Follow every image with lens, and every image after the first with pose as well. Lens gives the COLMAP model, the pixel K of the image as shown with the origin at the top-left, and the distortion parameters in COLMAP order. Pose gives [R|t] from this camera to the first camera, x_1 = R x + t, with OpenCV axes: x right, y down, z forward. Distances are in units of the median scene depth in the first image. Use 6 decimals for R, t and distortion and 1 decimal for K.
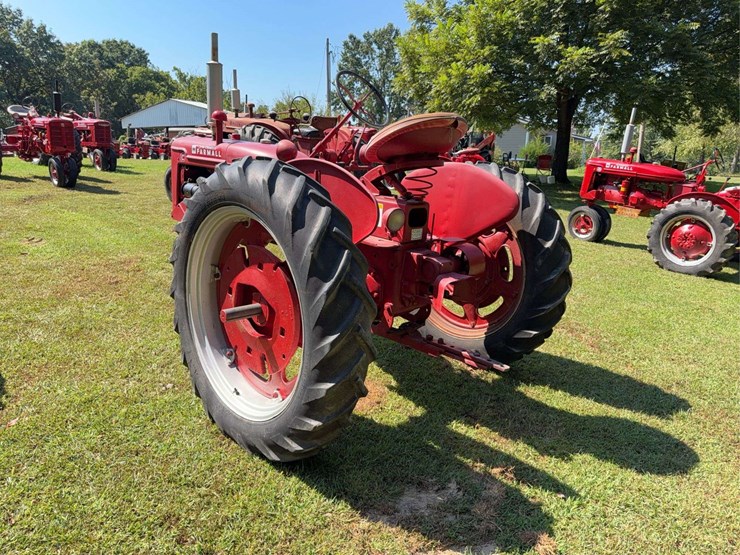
lens RADIAL K [[536.6, 0, 397.9], [0, 536.6, 277.6], [0, 0, 1]] dist [0.053276, -0.061816]
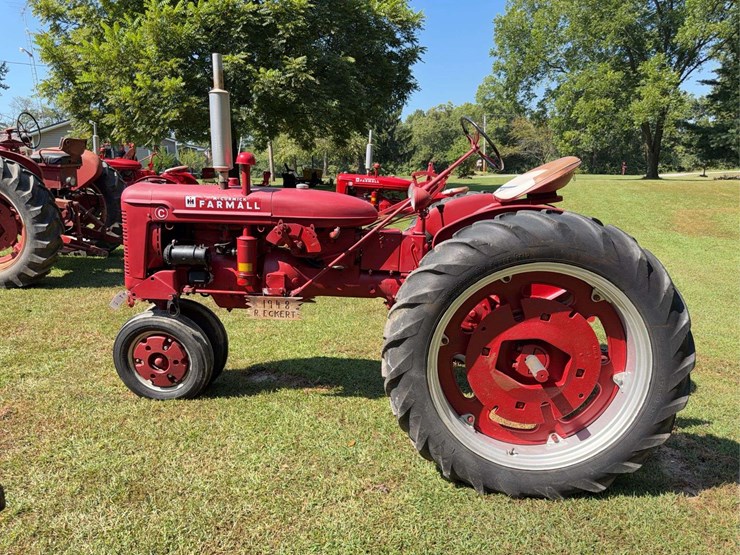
lens RADIAL K [[528.0, 0, 368.2], [0, 528.0, 281.0], [0, 0, 1]] dist [0.049351, -0.061072]
pose [[0.751449, -0.180935, 0.634497, -0.329909], [0.181195, 0.981281, 0.065232, -0.062489], [-0.634423, 0.065949, 0.770168, 0.128107]]
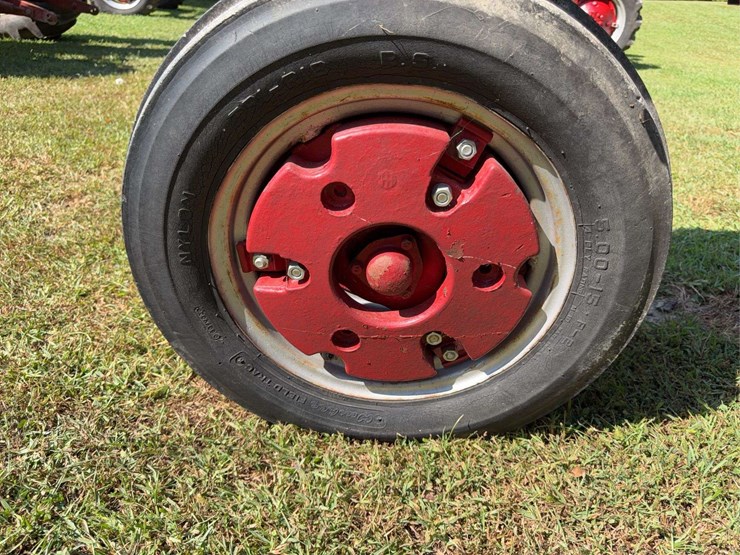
lens RADIAL K [[528.7, 0, 370.0], [0, 528.7, 277.5], [0, 0, 1]] dist [0.033054, -0.062345]
pose [[0.720752, -0.341150, 0.603435, -0.252258], [0.162706, 0.929453, 0.331125, -0.029487], [-0.673828, -0.140476, 0.725412, 0.484897]]
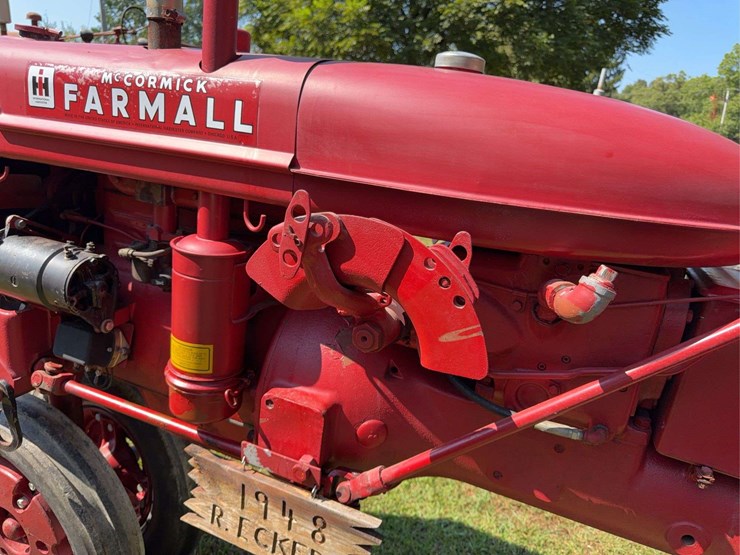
lens RADIAL K [[528.7, 0, 370.0], [0, 528.7, 277.5], [0, 0, 1]] dist [0.033054, -0.062345]
pose [[0.929848, -0.069622, 0.361296, -0.162083], [0.042313, 0.995654, 0.082963, -0.083957], [-0.365502, -0.061855, 0.928753, 0.364101]]
